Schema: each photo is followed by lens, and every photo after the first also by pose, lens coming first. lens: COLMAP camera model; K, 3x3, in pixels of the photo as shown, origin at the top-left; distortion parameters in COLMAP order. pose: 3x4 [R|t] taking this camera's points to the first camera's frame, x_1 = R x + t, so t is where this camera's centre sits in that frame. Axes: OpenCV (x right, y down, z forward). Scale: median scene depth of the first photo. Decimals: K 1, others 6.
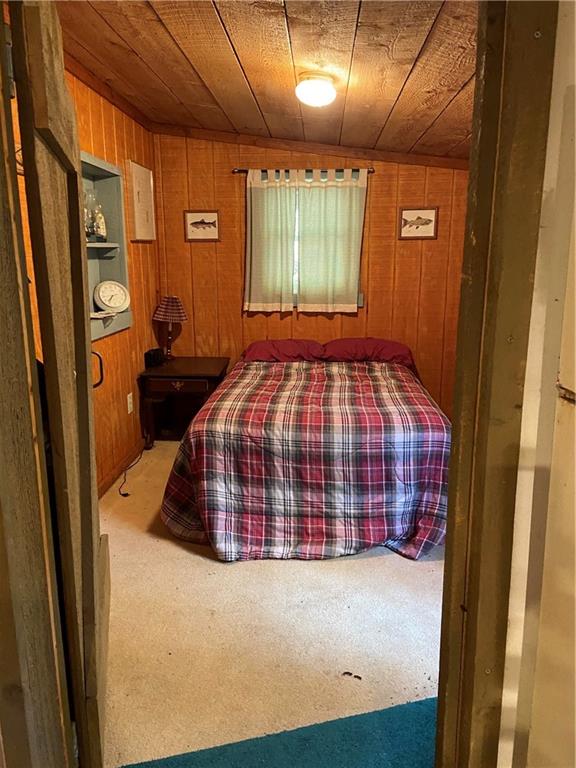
lens RADIAL K [[570.6, 0, 288.0], [0, 570.6, 384.0], [0, 0, 1]] dist [0.080190, -0.001732]
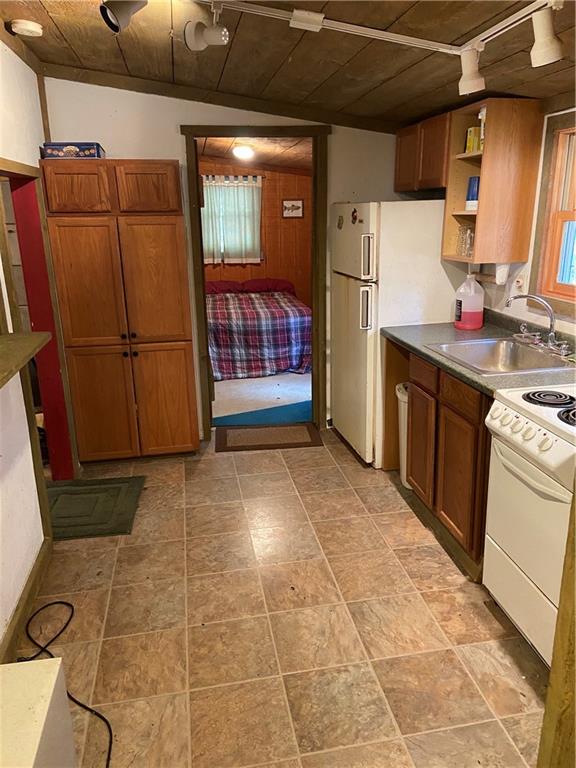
lens RADIAL K [[570.6, 0, 288.0], [0, 570.6, 384.0], [0, 0, 1]] dist [0.080190, -0.001732]
pose [[0.975189, -0.066735, 0.211077, -0.280104], [0.052030, 0.995865, 0.074475, 0.166905], [-0.215175, -0.061645, 0.974628, -1.056327]]
